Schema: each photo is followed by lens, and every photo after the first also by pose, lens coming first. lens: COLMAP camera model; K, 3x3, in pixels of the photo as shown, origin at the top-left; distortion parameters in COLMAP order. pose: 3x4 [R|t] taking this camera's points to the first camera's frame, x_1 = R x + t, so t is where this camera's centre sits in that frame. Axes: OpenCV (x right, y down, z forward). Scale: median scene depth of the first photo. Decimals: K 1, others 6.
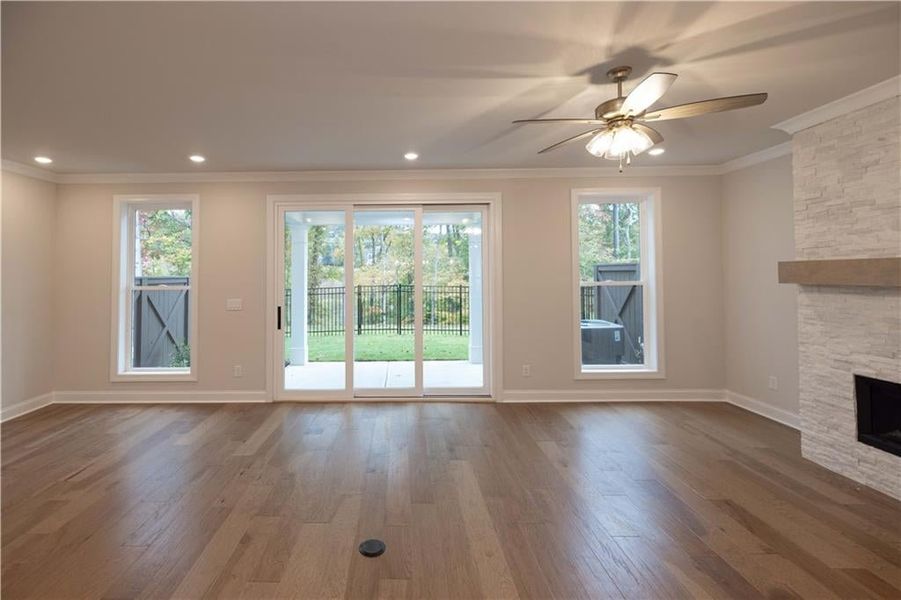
lens RADIAL K [[405.1, 0, 394.6], [0, 405.1, 265.0], [0, 0, 1]] dist [0.002197, 0.000214]
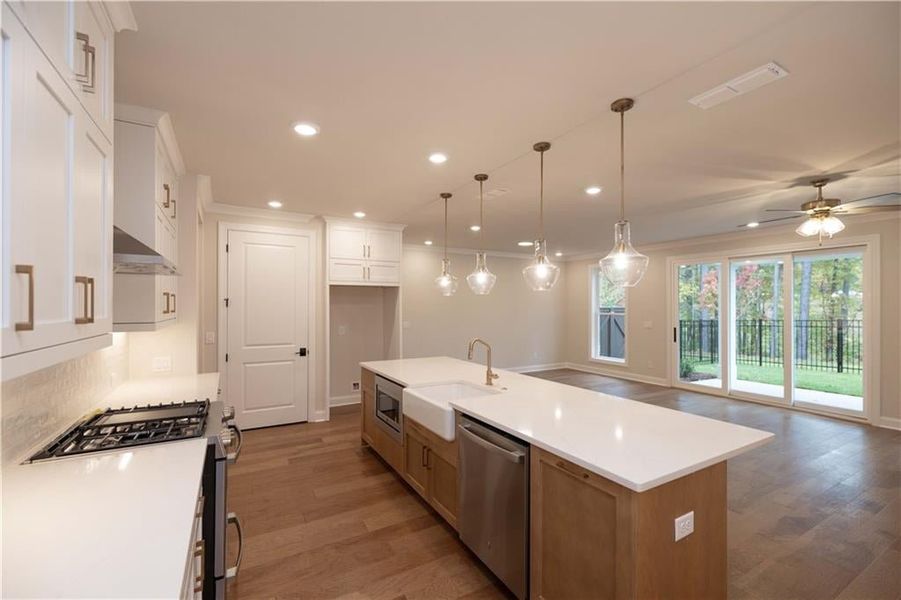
lens RADIAL K [[381.9, 0, 449.9], [0, 381.9, 302.1], [0, 0, 1]] dist [-0.001215, -0.000281]
pose [[0.500832, 0.001738, -0.865543, 0.854099], [0.014307, 0.999845, 0.010286, -0.034714], [0.865426, -0.017535, 0.500730, -0.750776]]
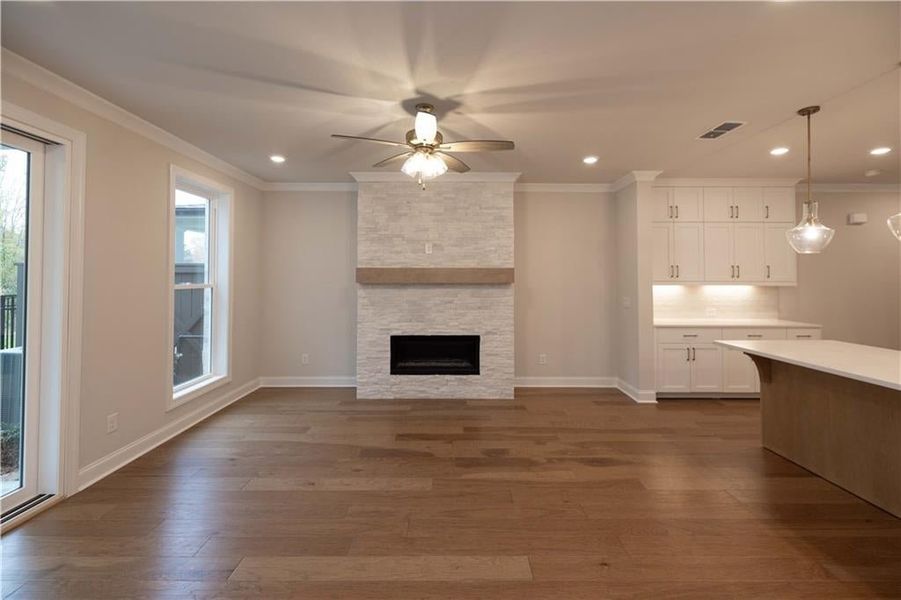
lens RADIAL K [[391.8, 0, 453.8], [0, 391.8, 270.8], [0, 0, 1]] dist [0.000322, 0.000298]
pose [[-0.019174, 0.029452, 0.999382, -0.471193], [-0.023596, 0.999274, -0.029901, 0.037626], [-0.999538, -0.024155, -0.018466, 0.705746]]
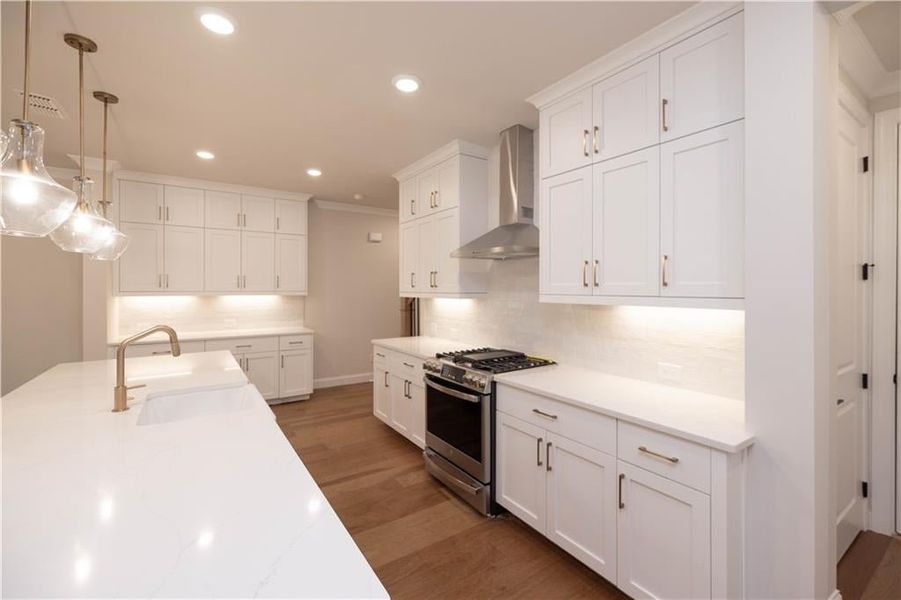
lens RADIAL K [[381.7, 0, 455.9], [0, 381.7, 287.5], [0, 0, 1]] dist [-0.000167, 0.000098]
pose [[-0.569083, 0.008722, 0.822234, -0.626901], [-0.015955, 0.999638, -0.021647, 0.010689], [-0.822125, -0.025438, -0.568738, -0.282026]]
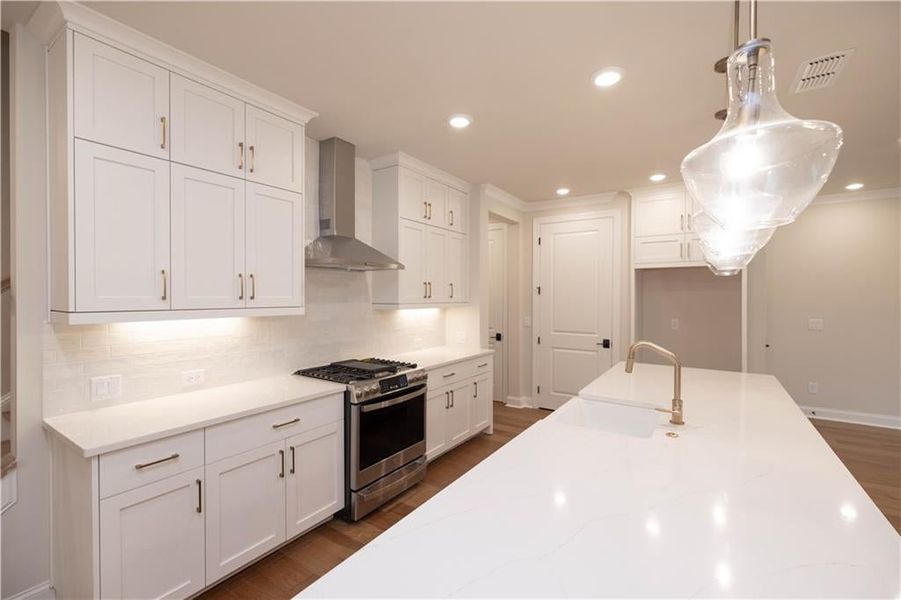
lens RADIAL K [[391.5, 0, 459.7], [0, 391.5, 298.8], [0, 0, 1]] dist [-0.000570, 0.000060]
pose [[-0.541506, 0.014051, -0.840579, 0.735224], [0.021992, 0.999755, 0.002544, -0.007597], [0.840409, -0.017108, -0.541682, -0.155210]]
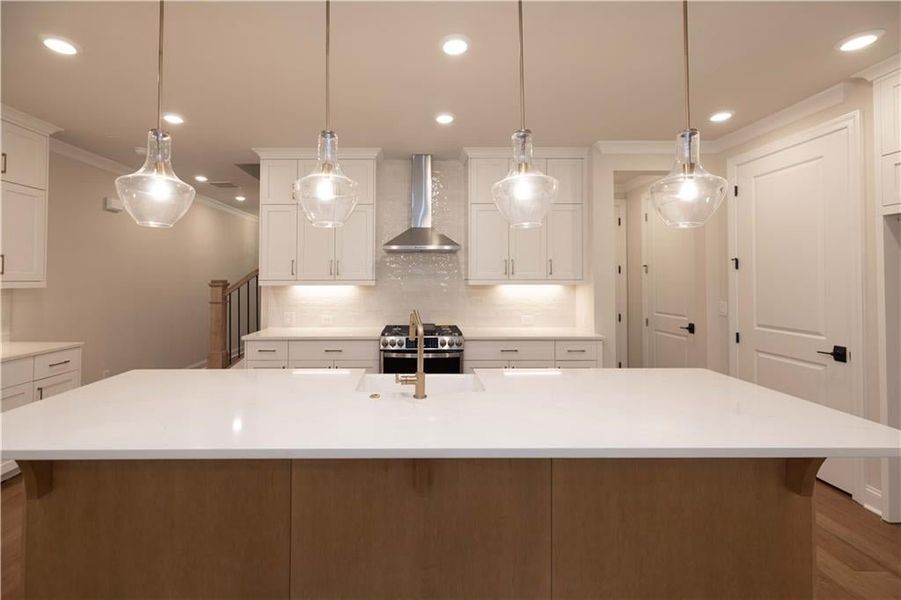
lens RADIAL K [[395.1, 0, 410.7], [0, 395.1, 270.1], [0, 0, 1]] dist [0.001989, 0.000441]
pose [[-0.999955, 0.009310, -0.001651, 0.107404], [0.009376, 0.998895, -0.046056, 0.030215], [0.001220, -0.046070, -0.998937, 0.352473]]
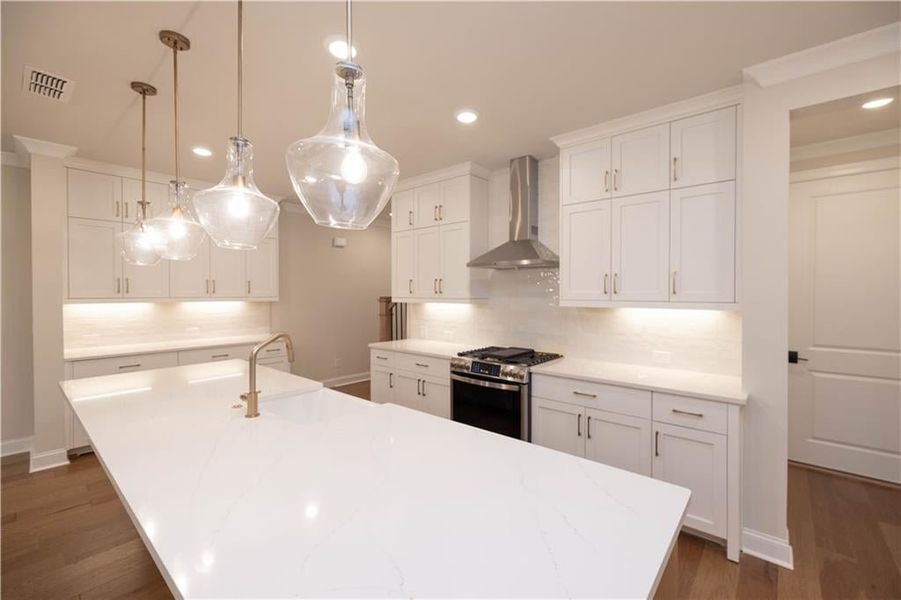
lens RADIAL K [[378.4, 0, 455.4], [0, 378.4, 295.0], [0, 0, 1]] dist [0.000040, 0.000213]
pose [[-0.762981, 0.002154, 0.646417, -0.492457], [-0.010409, 0.999824, -0.015617, 0.010440], [-0.646337, -0.018644, -0.762824, 0.026750]]
